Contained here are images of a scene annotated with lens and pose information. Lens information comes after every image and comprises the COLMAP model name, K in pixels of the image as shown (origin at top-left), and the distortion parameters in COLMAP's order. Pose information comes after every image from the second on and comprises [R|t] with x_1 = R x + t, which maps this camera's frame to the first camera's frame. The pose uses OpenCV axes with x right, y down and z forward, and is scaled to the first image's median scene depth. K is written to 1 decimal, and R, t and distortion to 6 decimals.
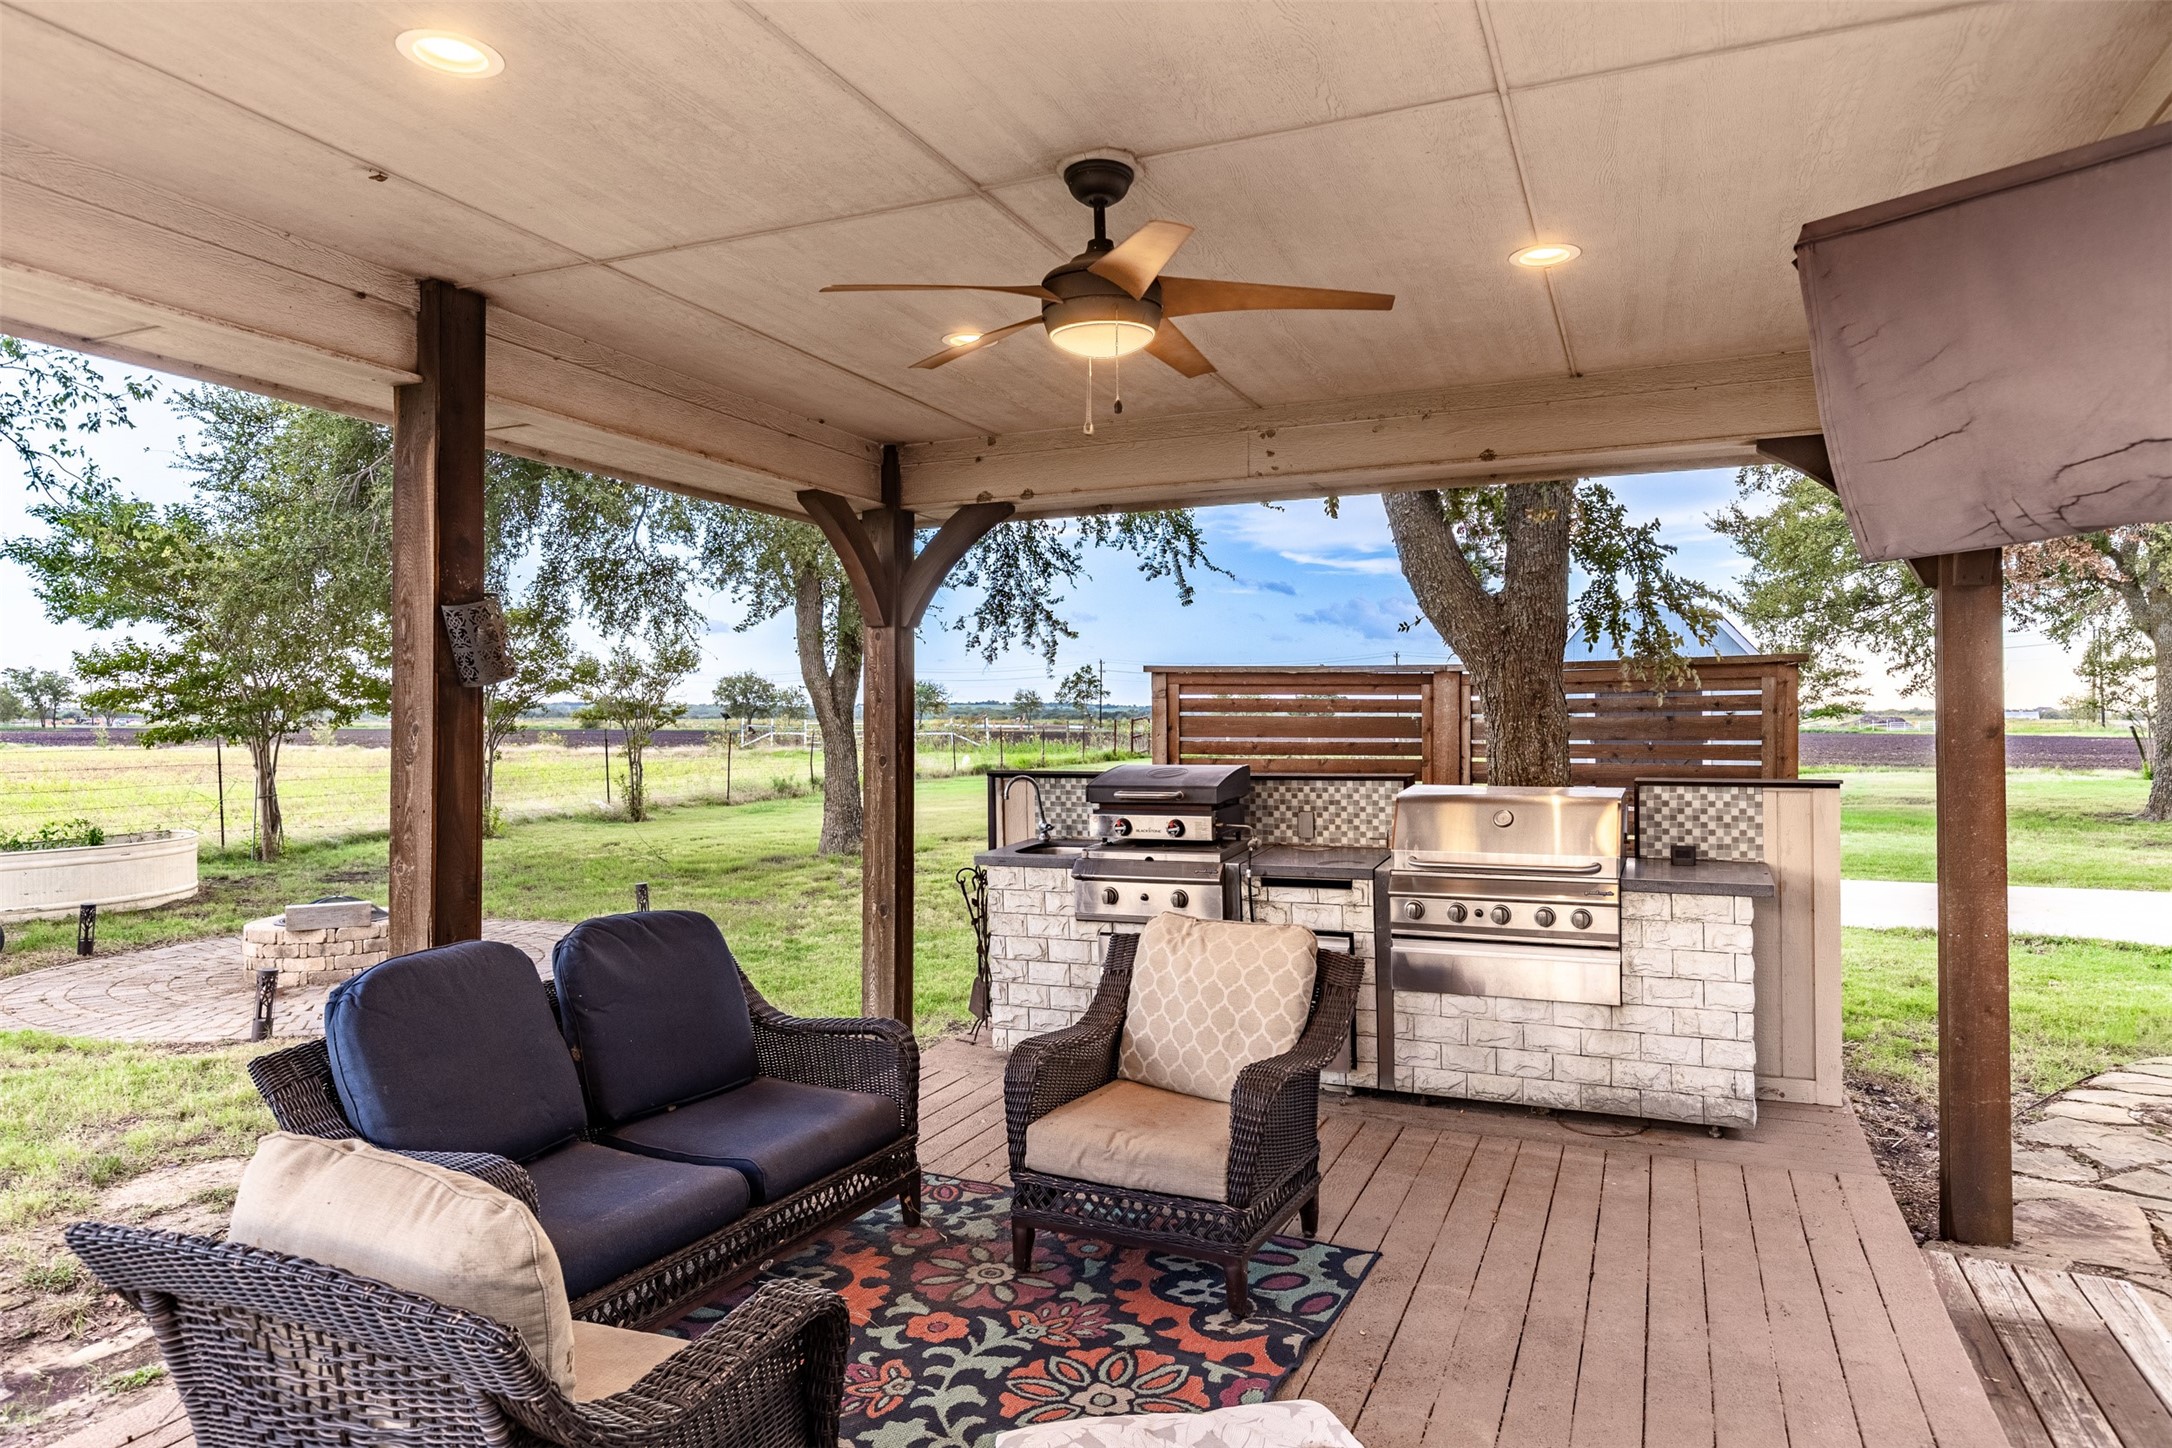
lens RADIAL K [[1356.9, 0, 1094.0], [0, 1356.9, 662.1], [0, 0, 1]] dist [0.000927, -0.000352]
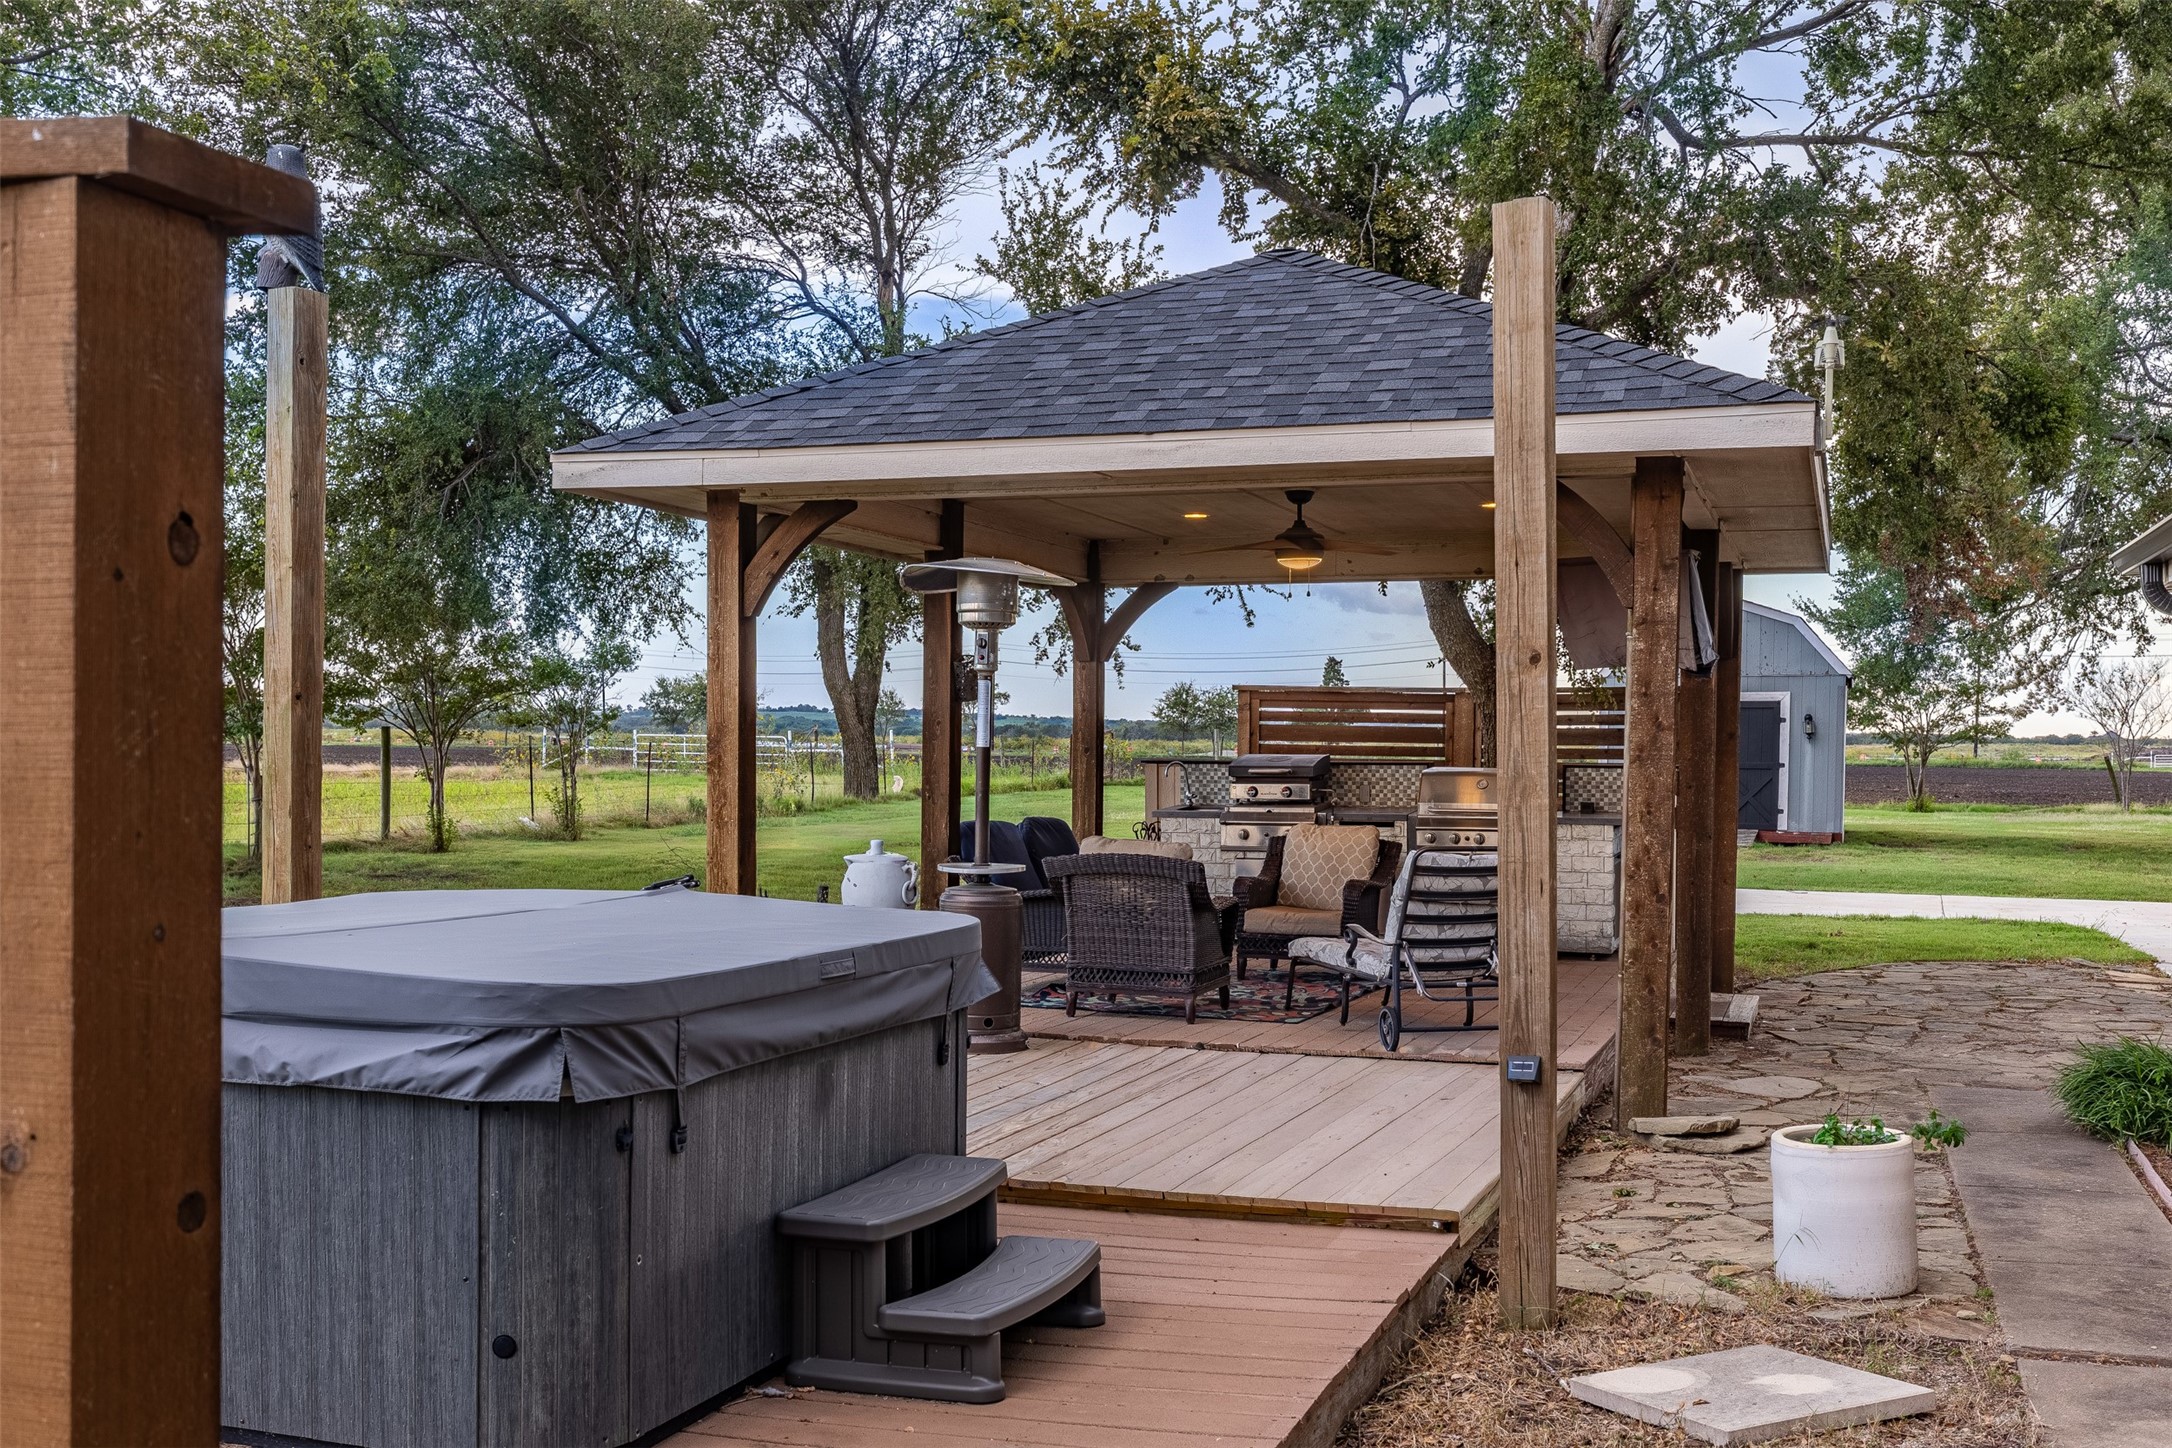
lens RADIAL K [[2243.6, 0, 1085.8], [0, 2243.6, 730.3], [0, 0, 1]] dist [-0.018166, 0.000000]
pose [[0.998222, 0.012626, 0.058245, -0.254952], [-0.014844, 0.999175, 0.037795, -0.036652], [-0.057720, -0.038593, 0.997587, -1.253271]]
